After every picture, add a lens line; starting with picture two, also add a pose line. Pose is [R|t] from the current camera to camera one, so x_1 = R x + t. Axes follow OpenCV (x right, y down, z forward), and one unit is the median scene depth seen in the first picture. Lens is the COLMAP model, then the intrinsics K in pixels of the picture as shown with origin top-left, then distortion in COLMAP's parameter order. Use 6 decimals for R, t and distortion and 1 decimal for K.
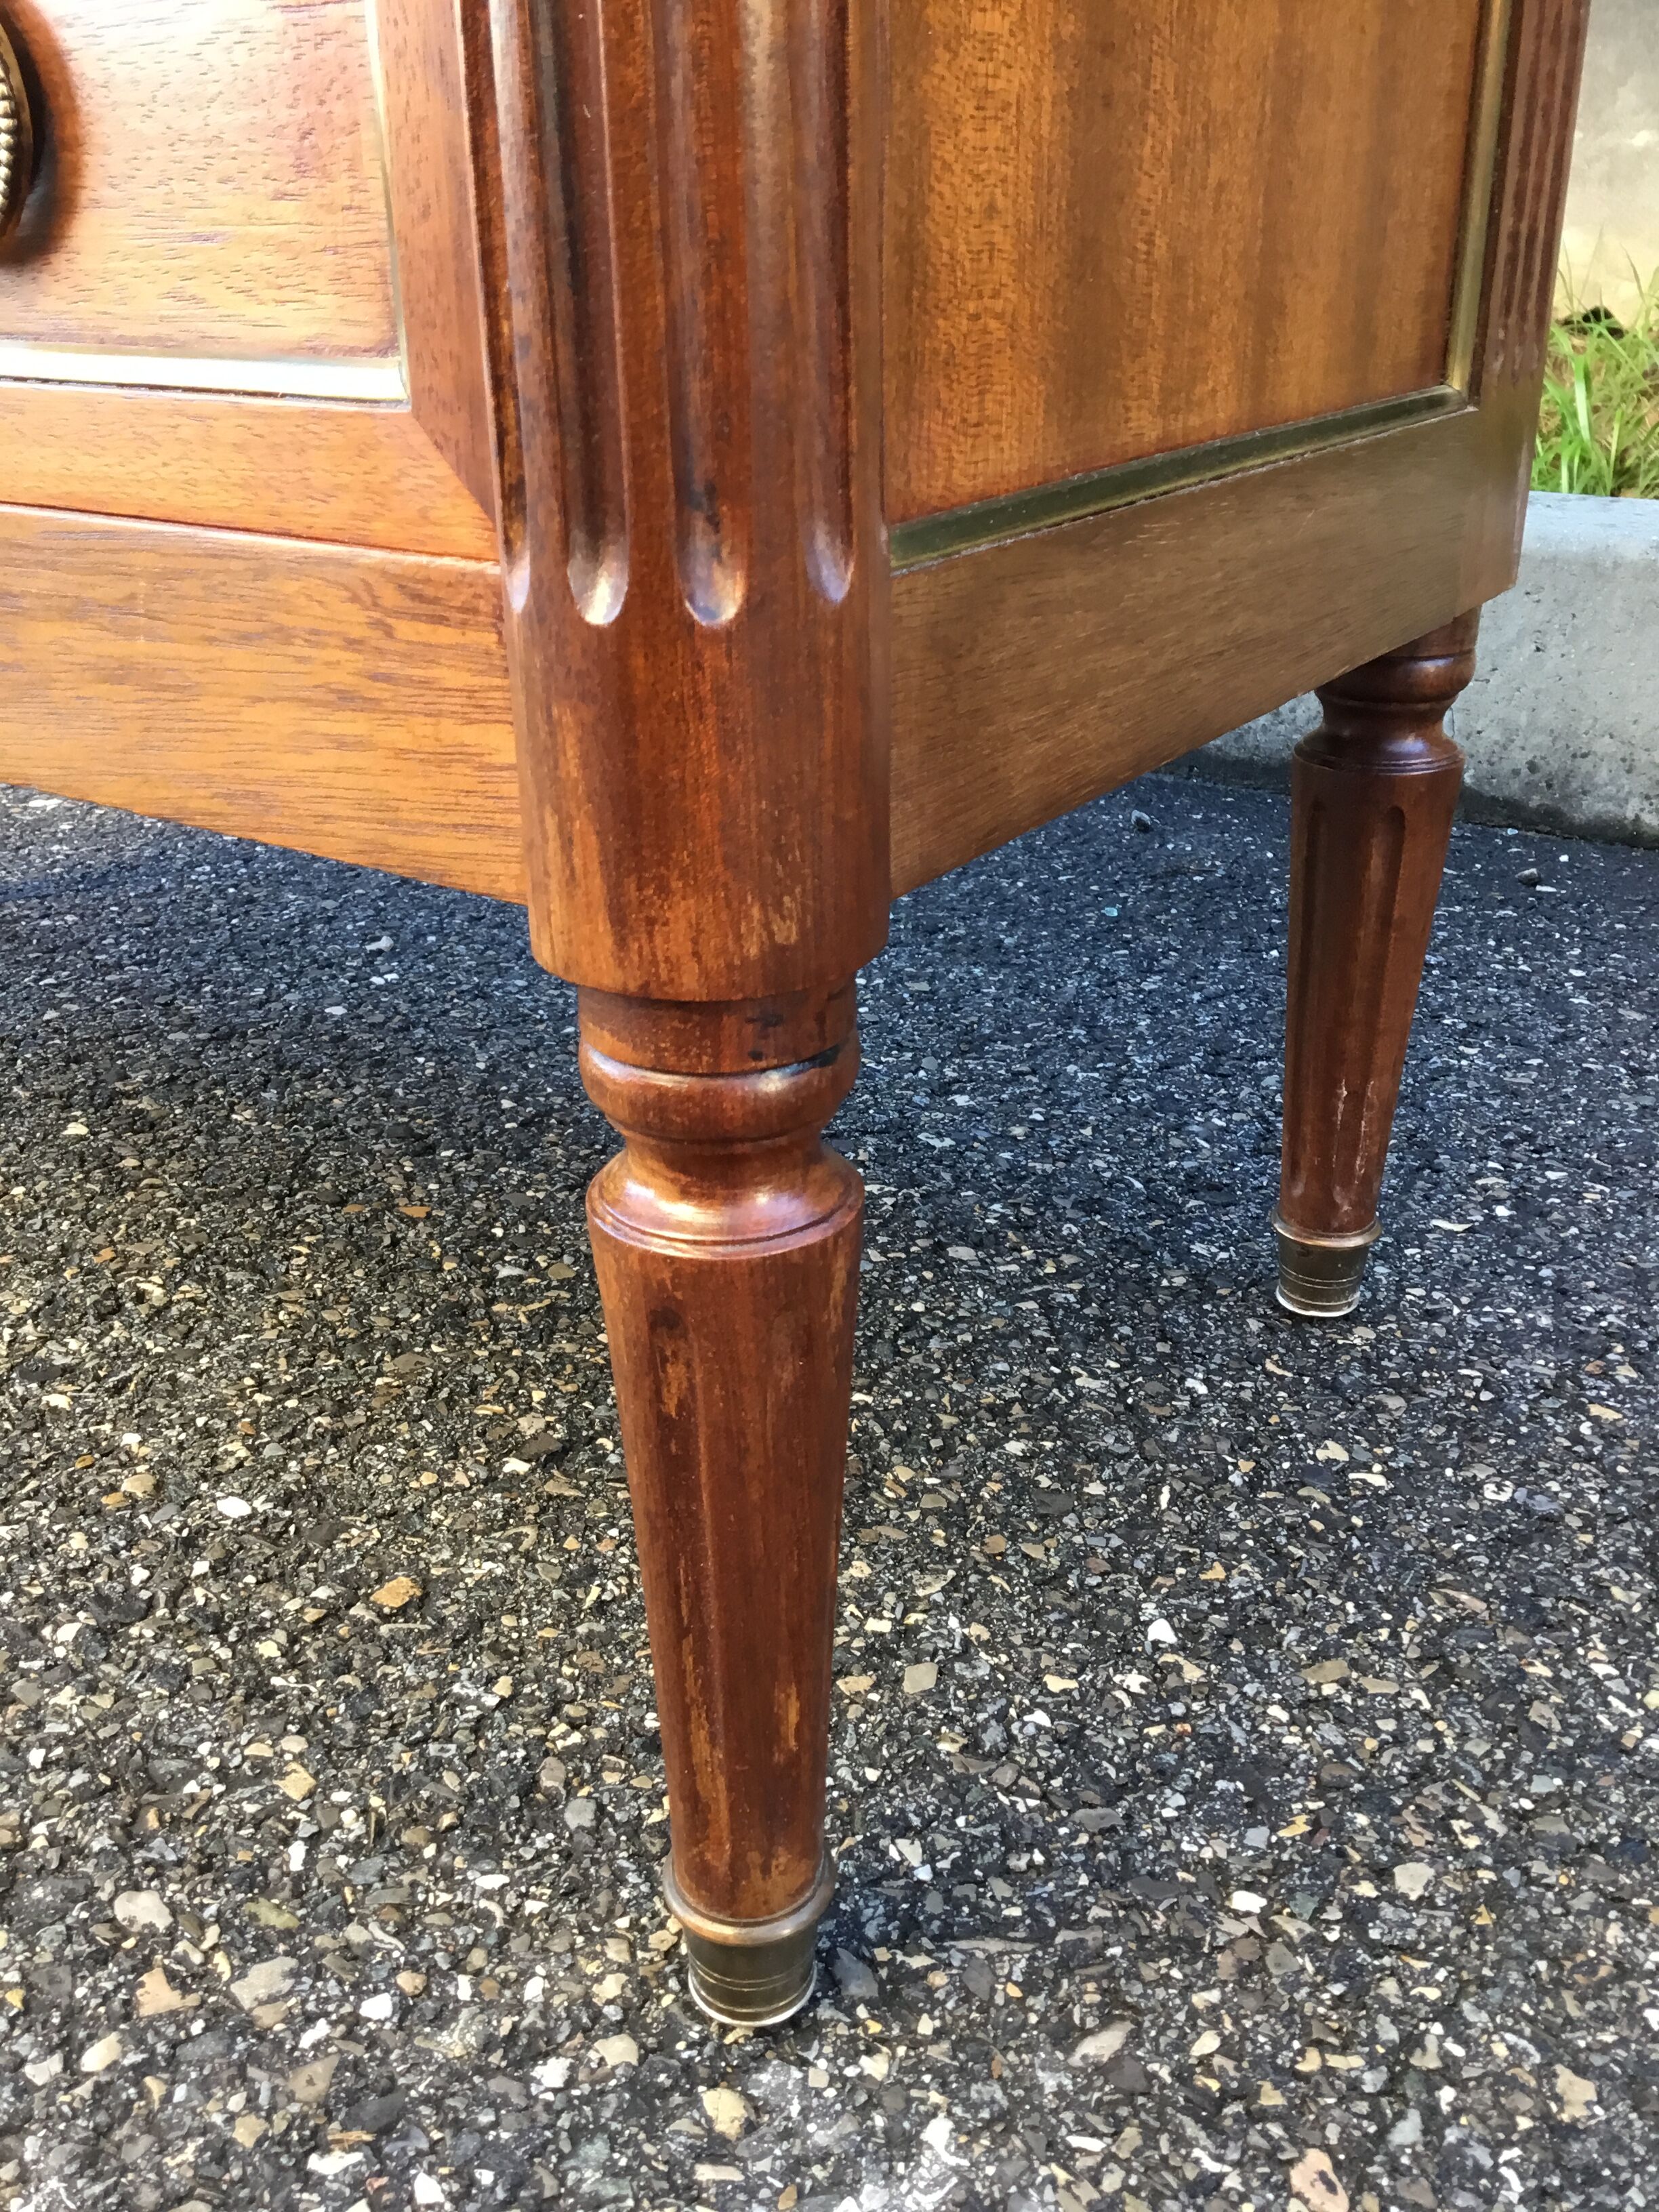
lens RADIAL K [[2015.1, 0, 823.4], [0, 2015.1, 1108.8], [0, 0, 1]] dist [0.125795, -0.271252]
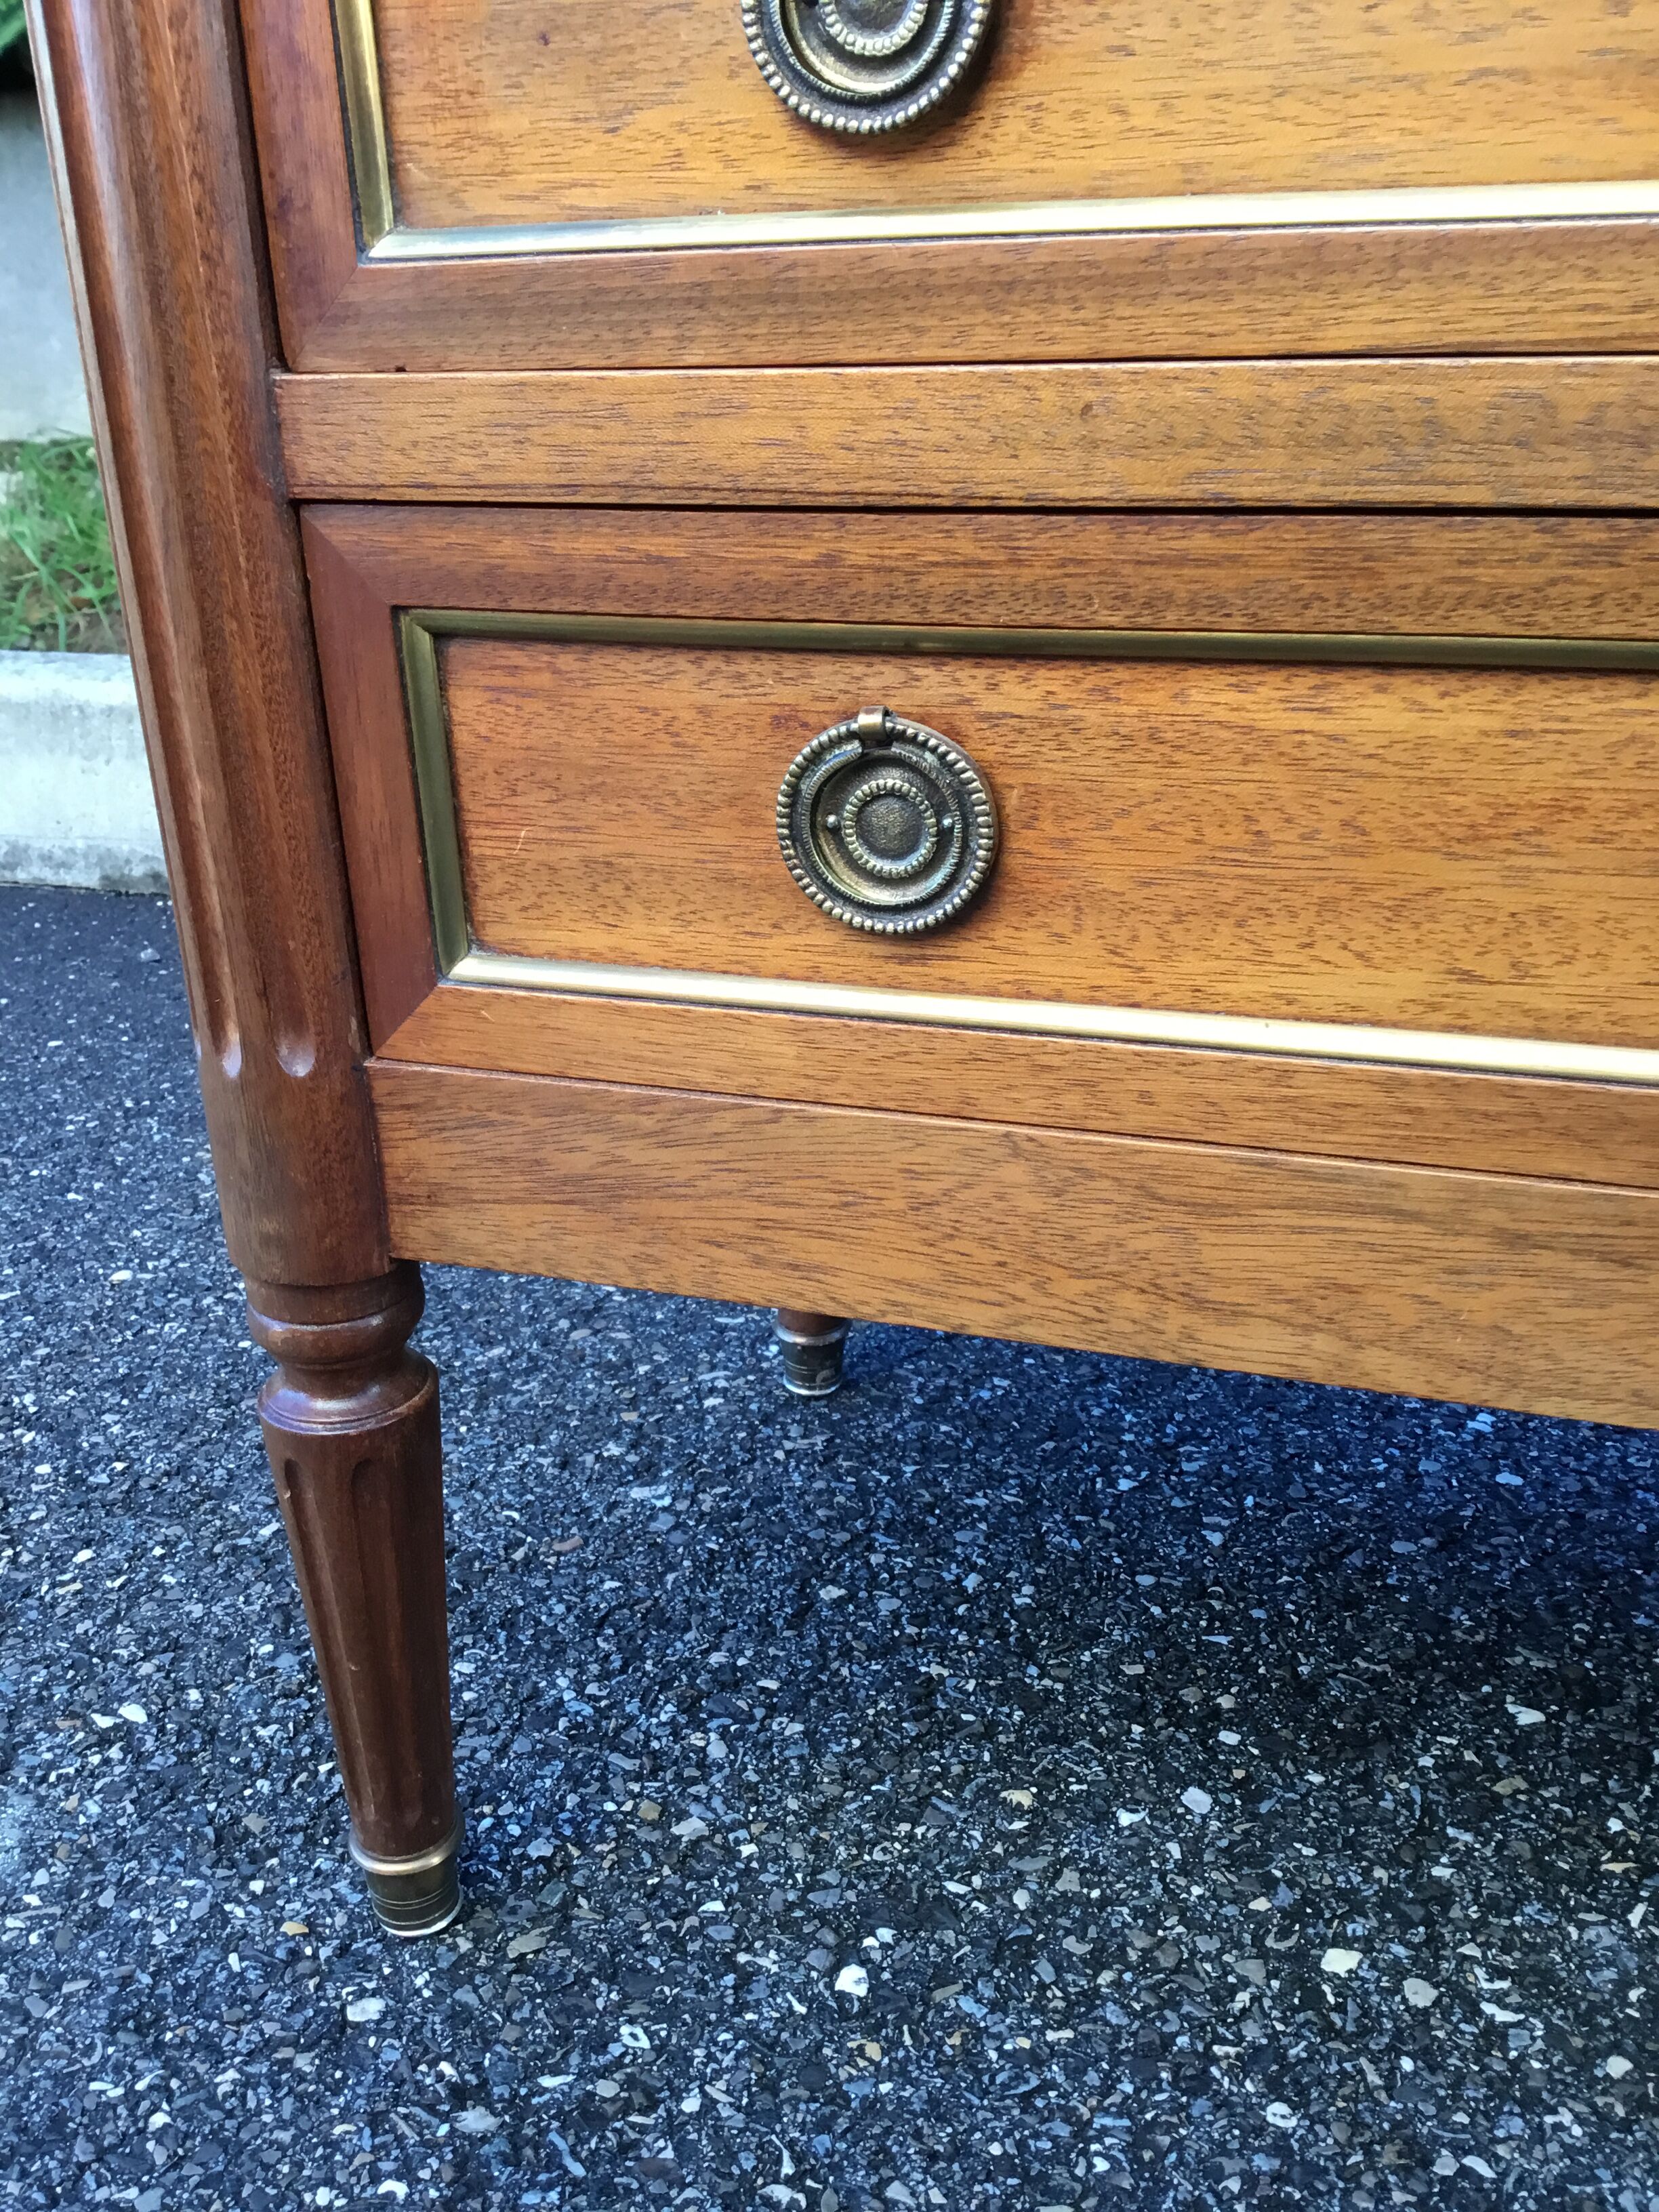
lens RADIAL K [[1998.6, 0, 821.5], [0, 1998.6, 1125.9], [0, 0, 1]] dist [0.196048, -0.469158]
pose [[0.960985, -0.121888, 0.248295, -1.281895], [0.128282, 0.991691, -0.009672, -0.406022], [-0.245053, 0.041146, 0.968636, 0.371582]]
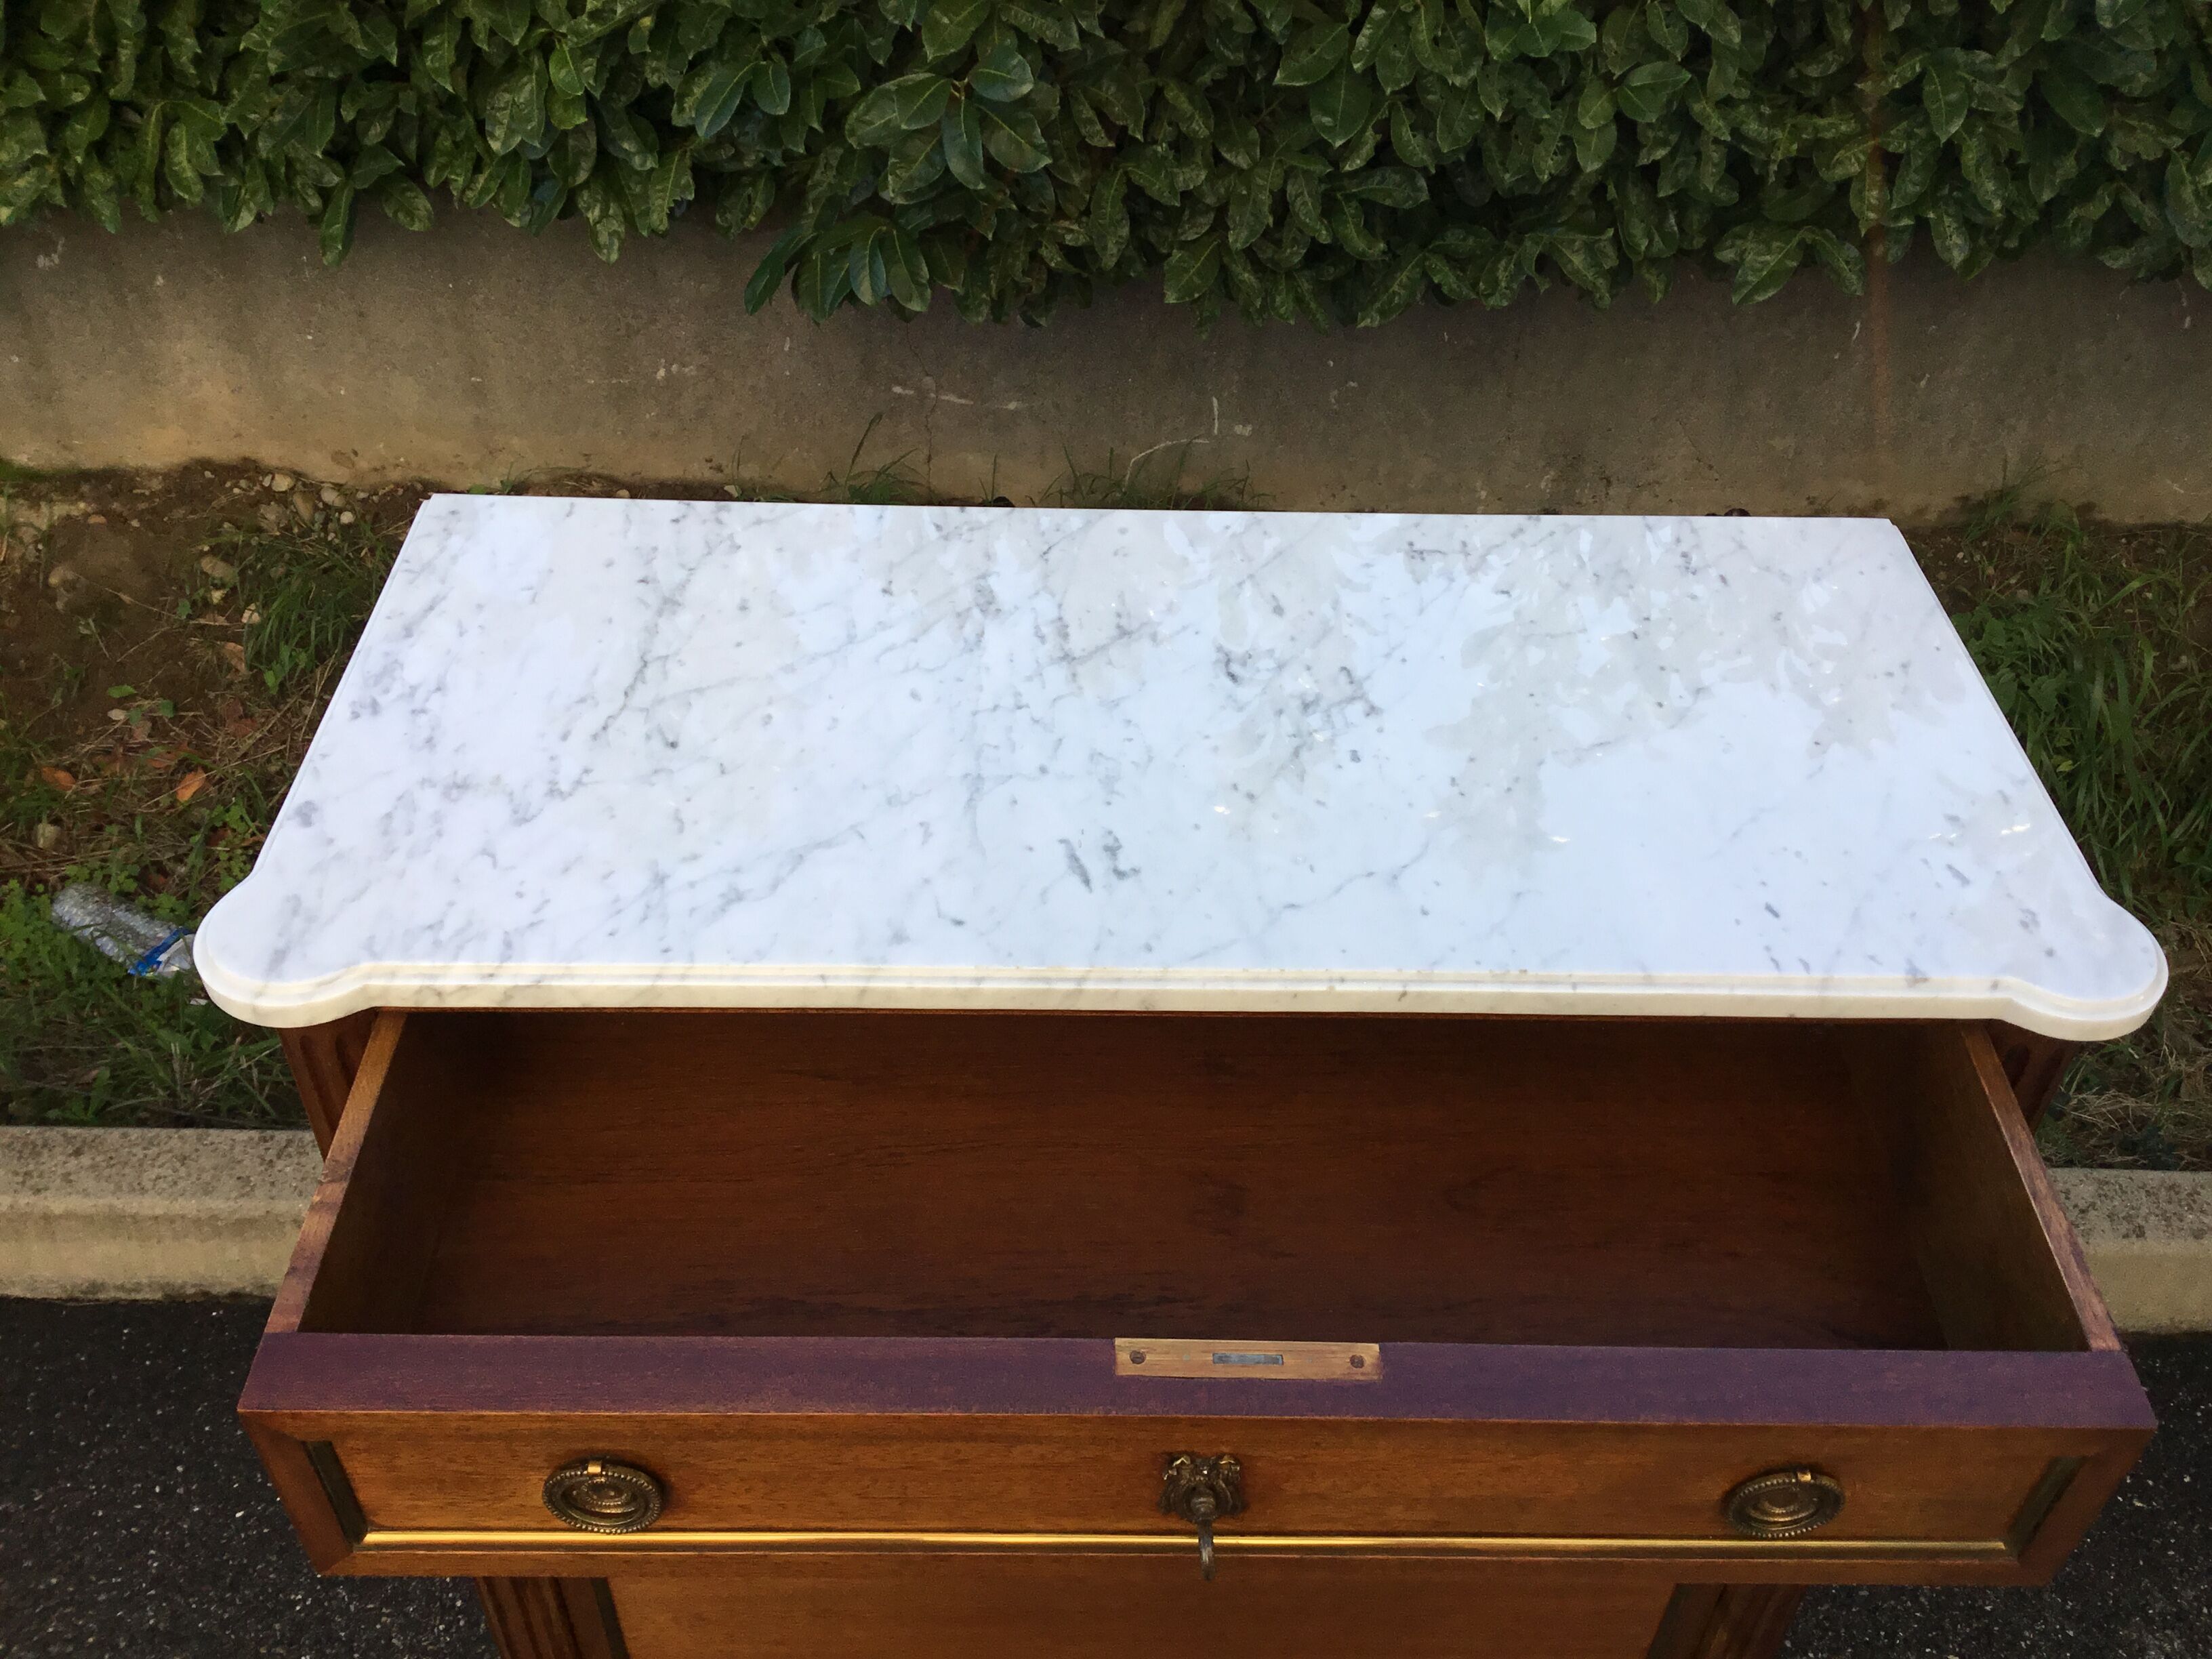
lens RADIAL K [[2028.8, 0, 1133.8], [0, 2028.8, 823.0], [0, 0, 1]] dist [-0.006508, -0.007495]
pose [[0.808560, -0.355847, 0.468619, -1.509826], [0.202729, 0.916121, 0.345867, -3.178899], [-0.552387, -0.184652, 0.812879, -1.374455]]
